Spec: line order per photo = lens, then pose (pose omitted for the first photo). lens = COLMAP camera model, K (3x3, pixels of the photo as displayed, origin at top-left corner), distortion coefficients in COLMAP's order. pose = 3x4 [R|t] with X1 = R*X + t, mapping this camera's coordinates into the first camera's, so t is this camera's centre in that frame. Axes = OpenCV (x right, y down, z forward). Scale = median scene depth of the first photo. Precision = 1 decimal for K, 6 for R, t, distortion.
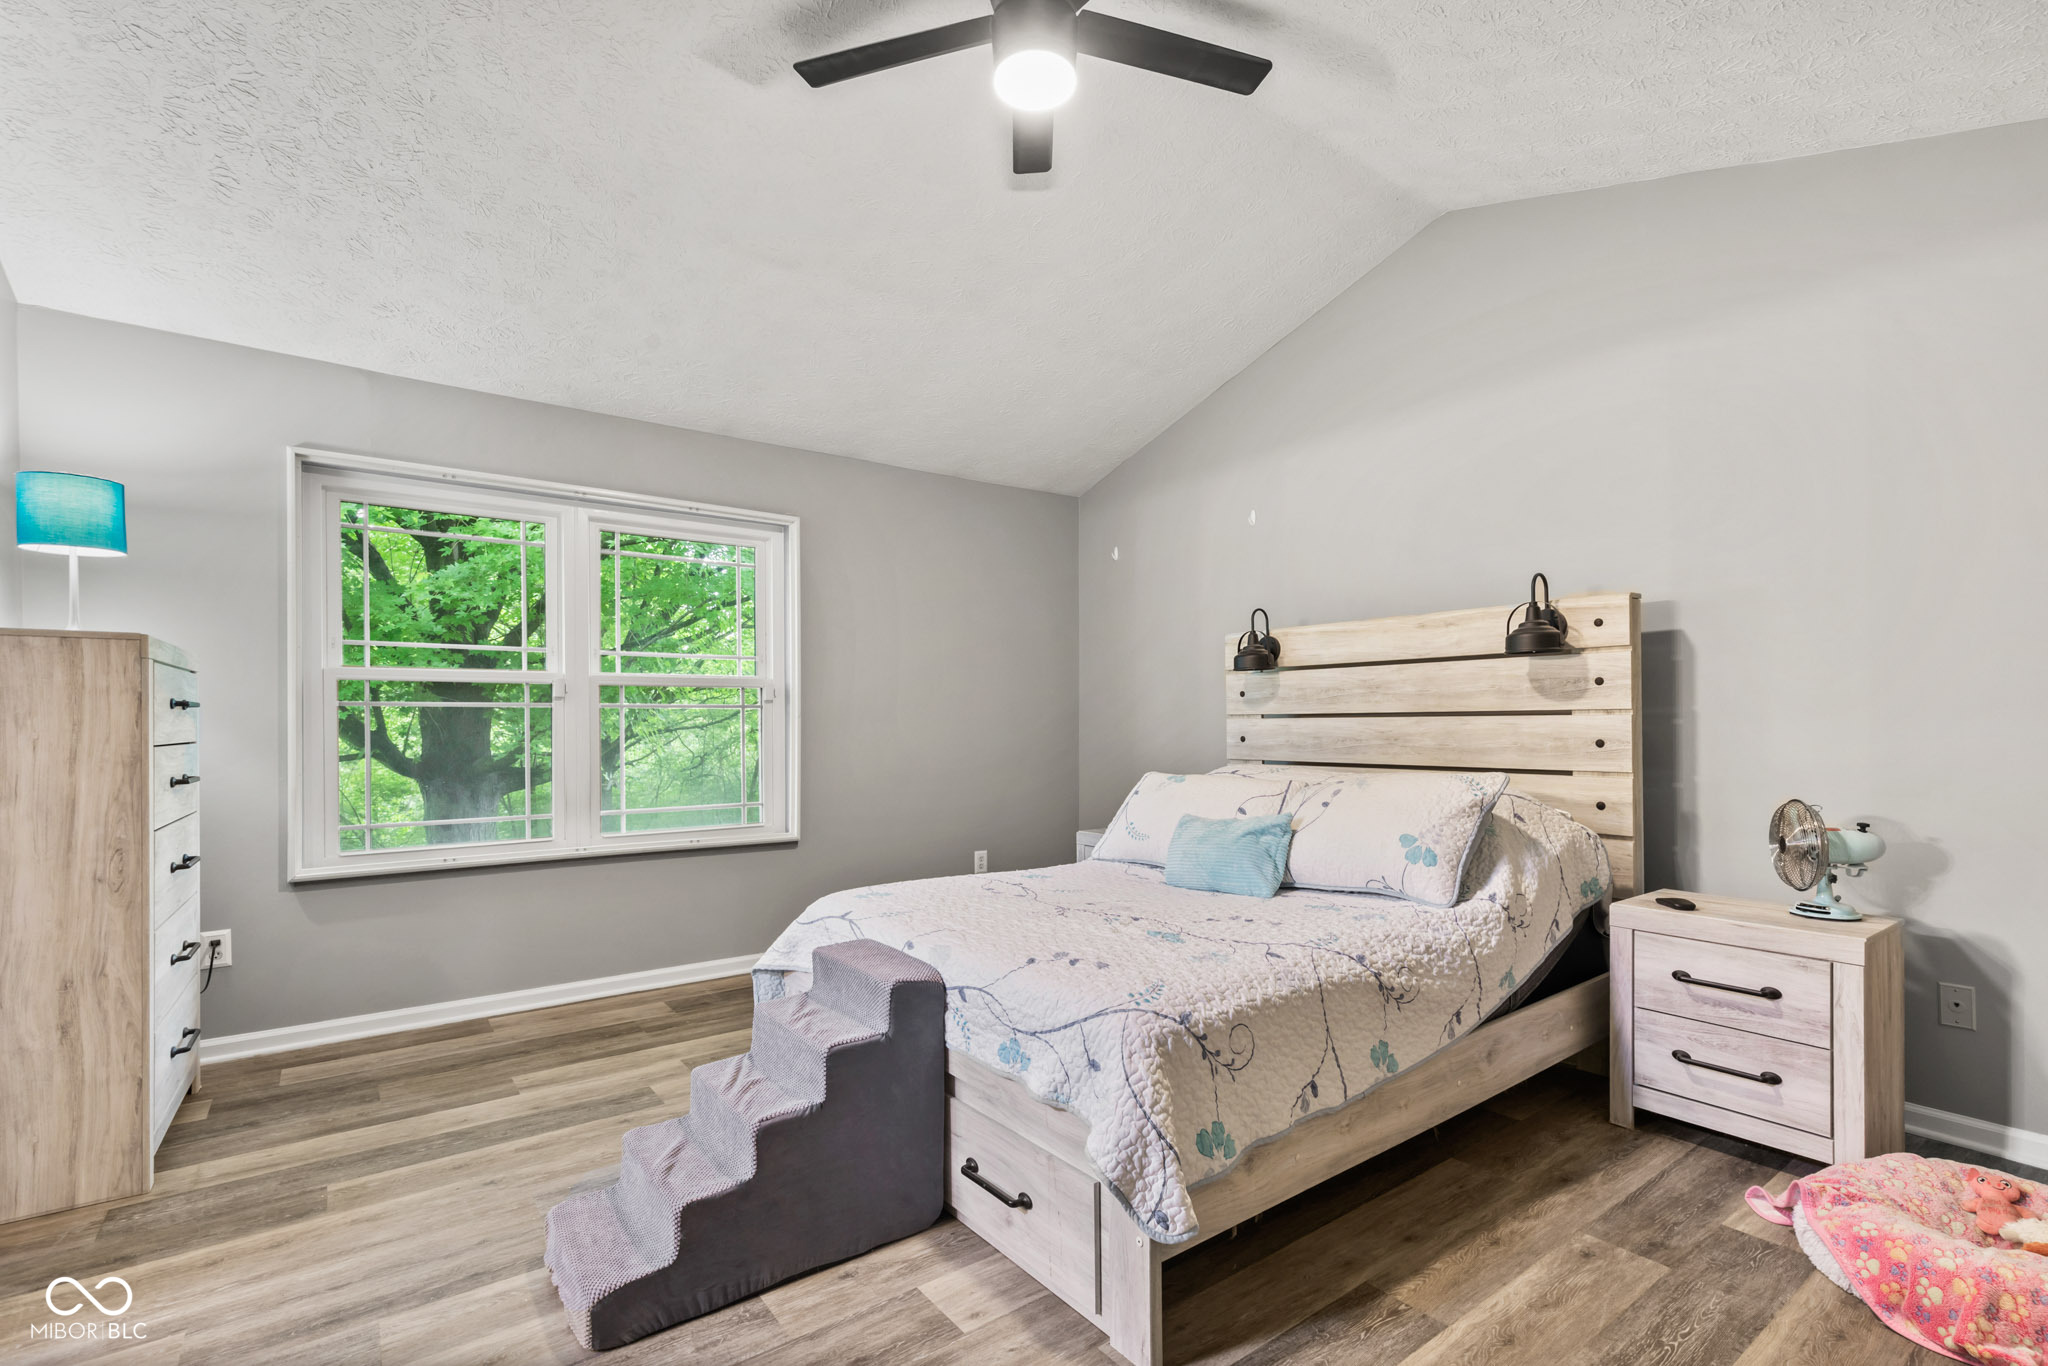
lens RADIAL K [[935.9, 0, 1038.6], [0, 935.9, 713.0], [0, 0, 1]] dist [0.006127, -0.000221]
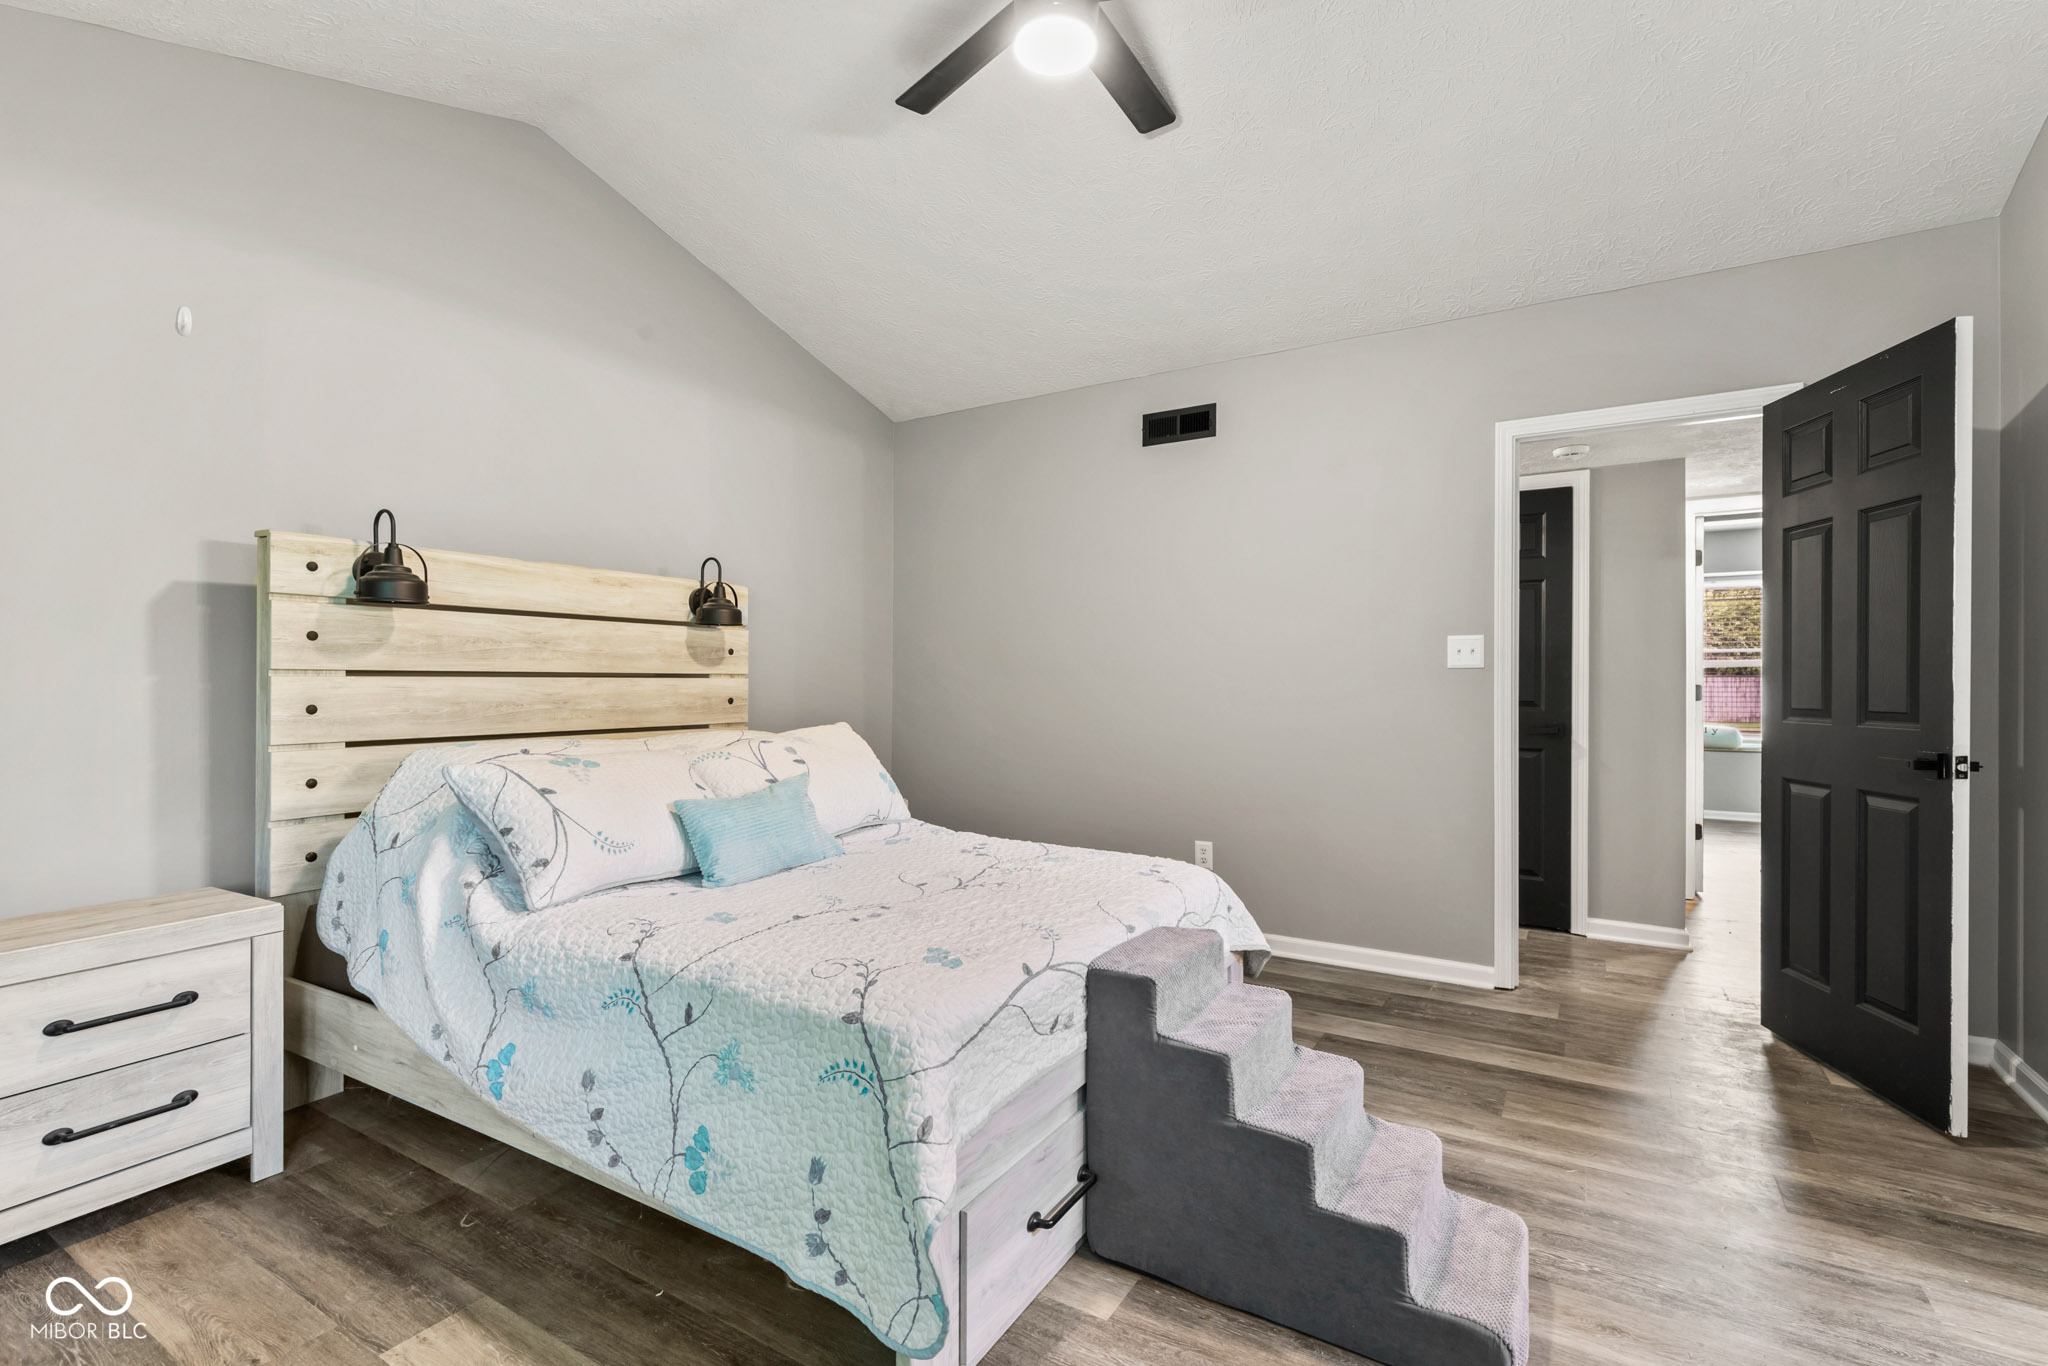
lens RADIAL K [[934.7, 0, 1025.0], [0, 934.7, 673.7], [0, 0, 1]] dist [0.004086, -0.000170]
pose [[-0.358443, 0.019384, 0.933350, -0.668013], [-0.004918, 0.999731, -0.022652, 0.020608], [-0.933539, -0.012710, -0.358251, 1.013359]]
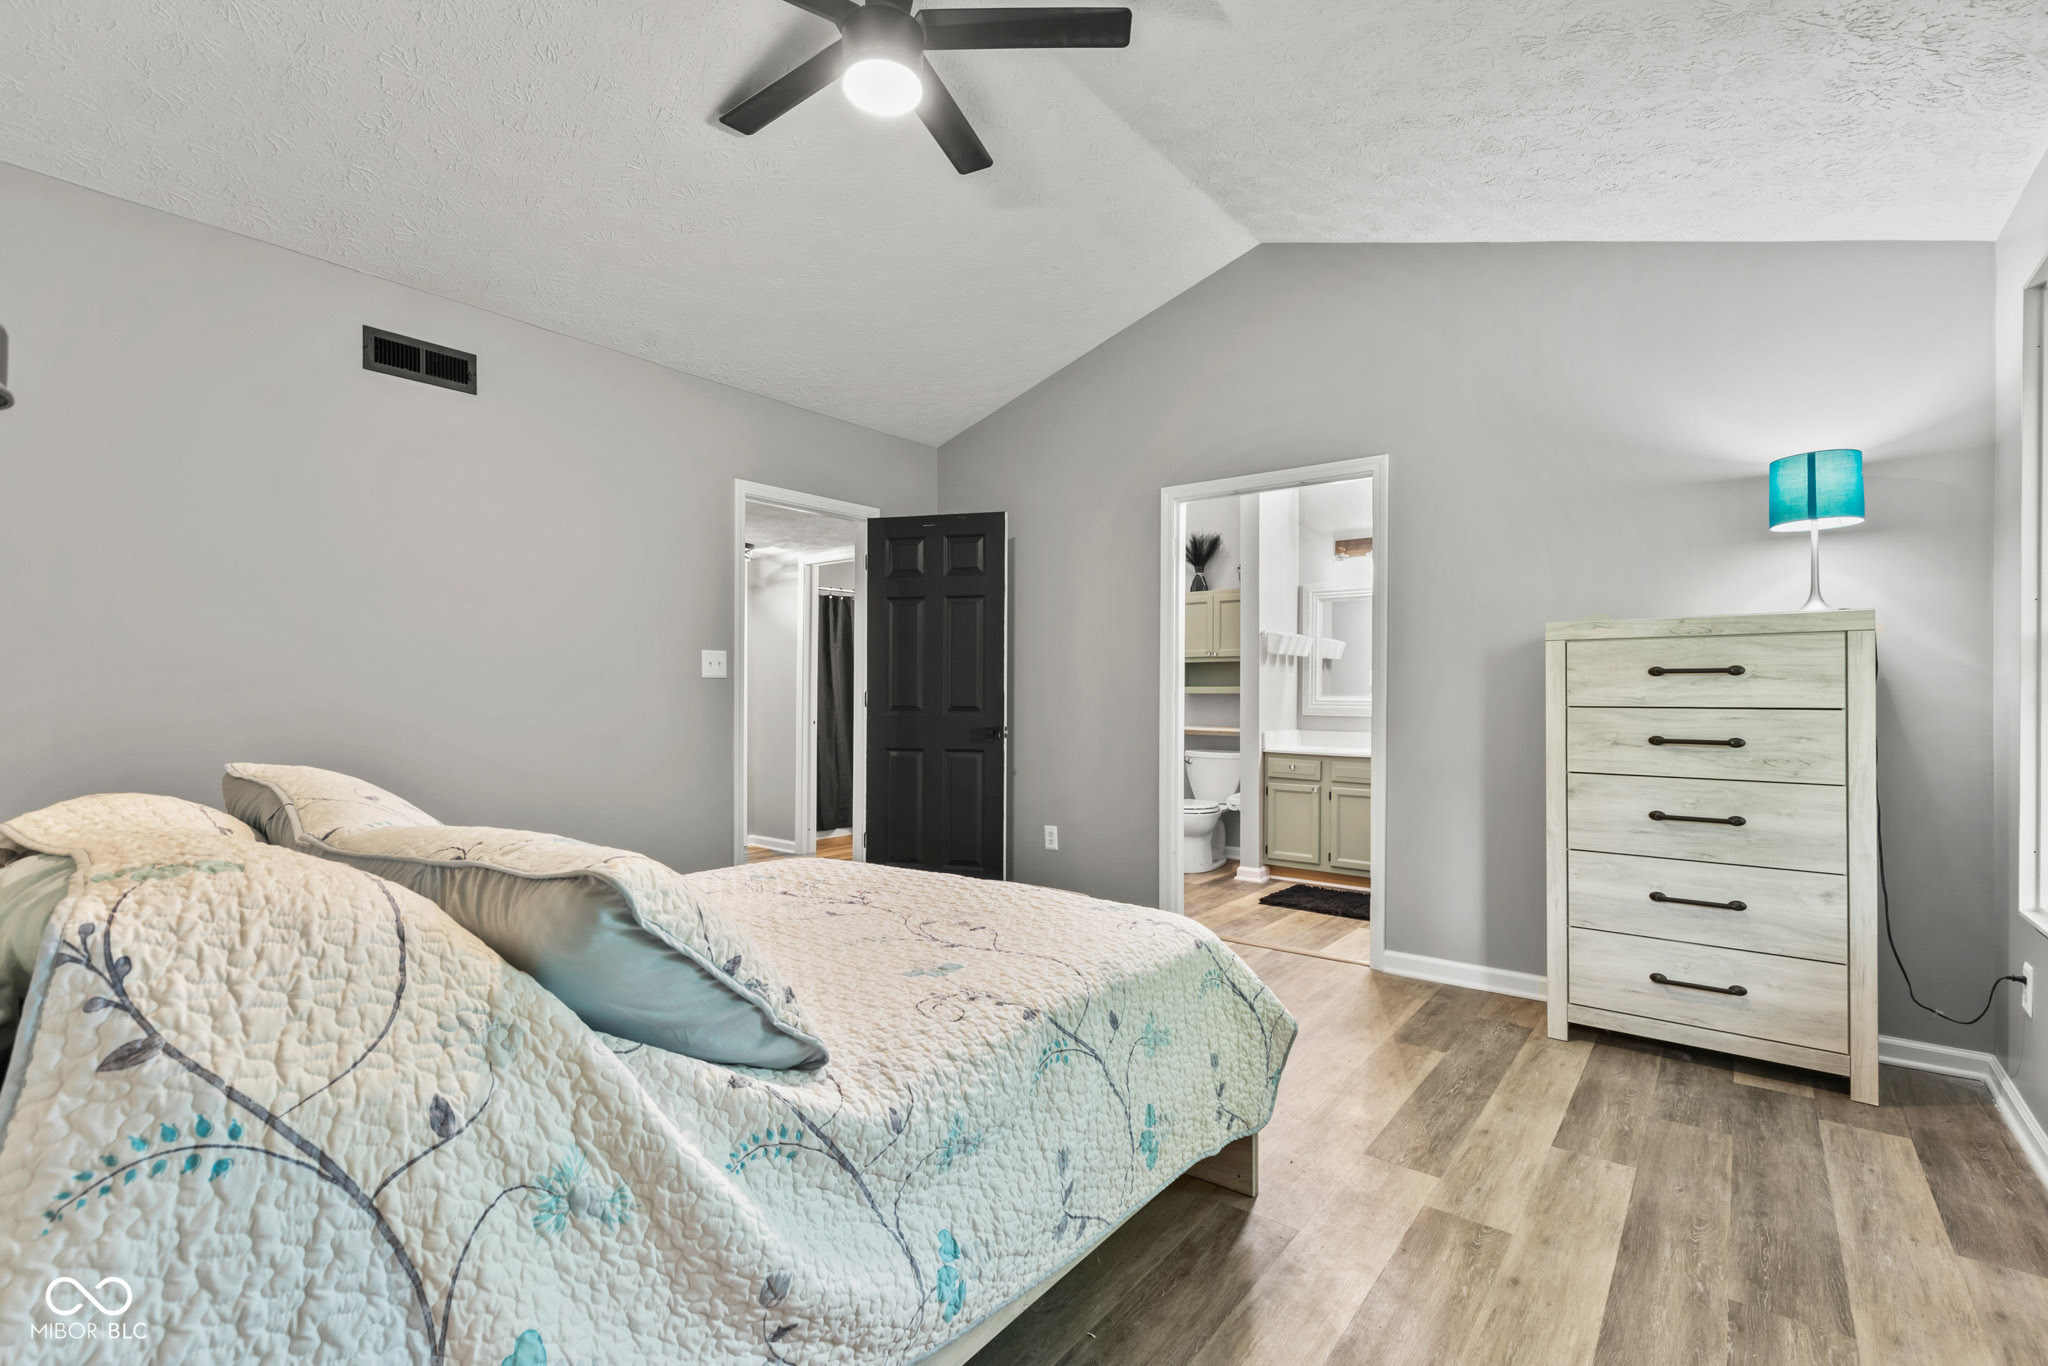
lens RADIAL K [[937.9, 0, 1022.6], [0, 937.9, 686.6], [0, 0, 1]] dist [0.001887, 0.000056]
pose [[-0.964567, 0.003692, -0.263814, 0.085198], [0.007350, 0.999890, -0.012881, 0.018553], [0.263737, -0.014364, -0.964488, 1.500658]]
